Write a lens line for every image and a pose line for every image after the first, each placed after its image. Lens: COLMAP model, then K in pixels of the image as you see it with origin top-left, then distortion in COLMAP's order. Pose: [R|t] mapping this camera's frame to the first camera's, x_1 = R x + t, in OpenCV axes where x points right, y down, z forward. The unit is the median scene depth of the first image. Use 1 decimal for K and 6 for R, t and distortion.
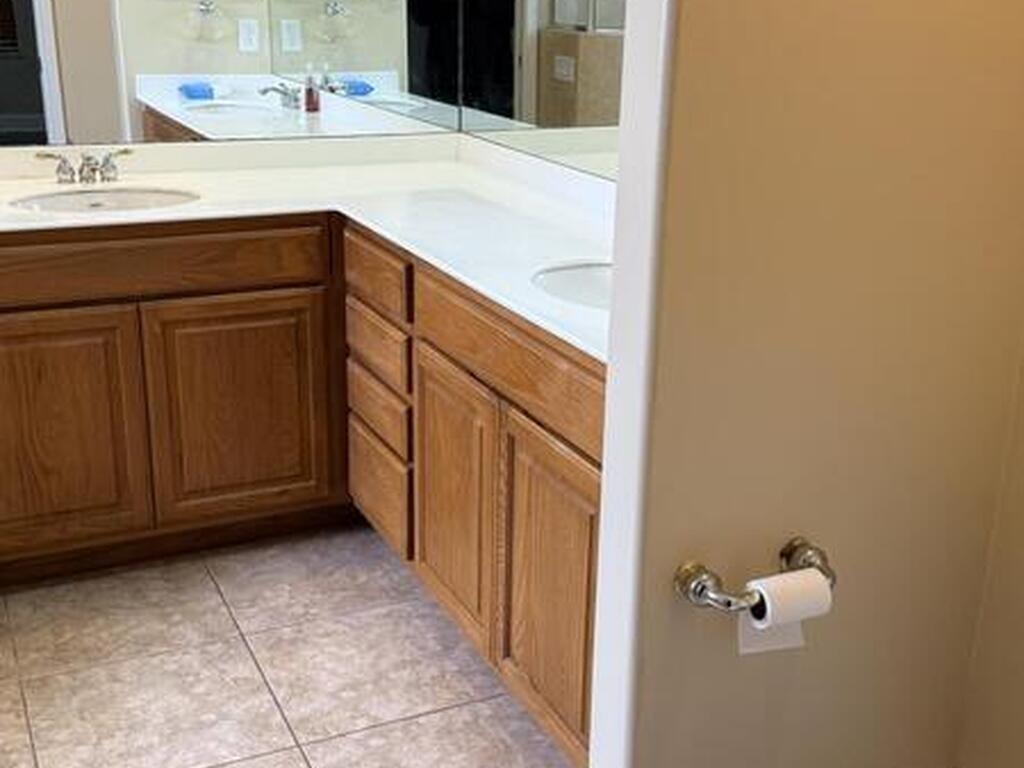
lens RADIAL K [[1265.1, 0, 517.5], [0, 1265.1, 383.2], [0, 0, 1]] dist [0.148595, -0.233695]
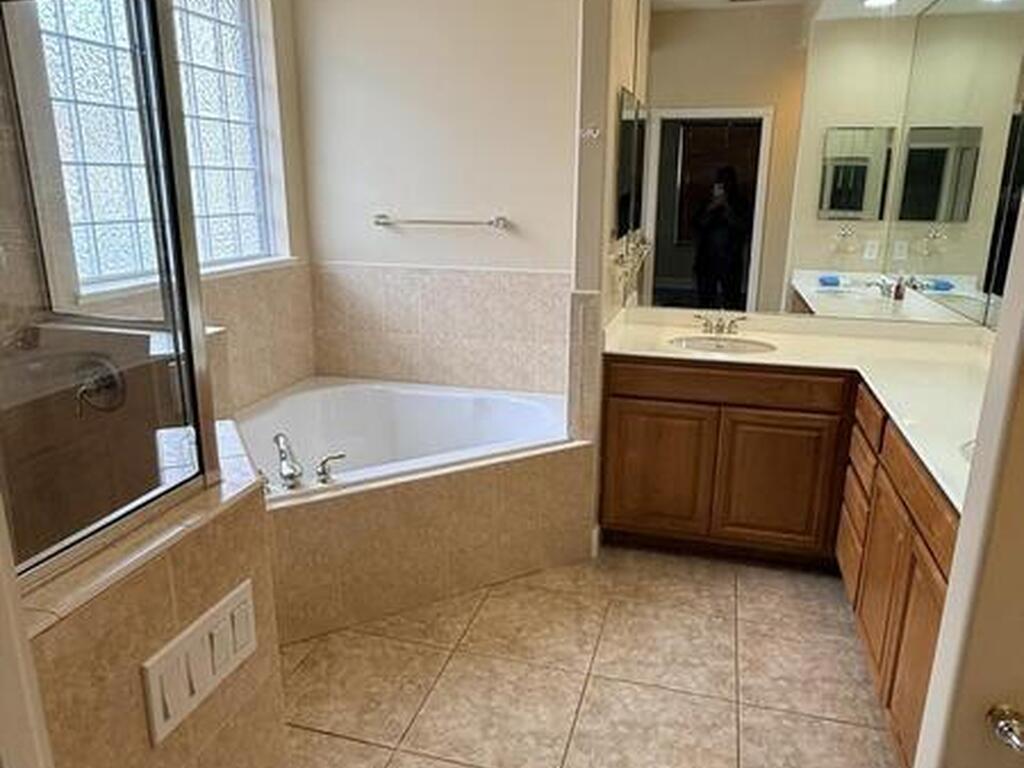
lens RADIAL K [[725.2, 0, 515.0], [0, 725.2, 379.5], [0, 0, 1]] dist [-0.000475, -0.000887]
pose [[0.752639, 0.158010, -0.639193, 0.104416], [-0.201483, 0.979480, 0.004888, -0.044754], [0.626849, 0.125108, 0.769031, 0.071803]]
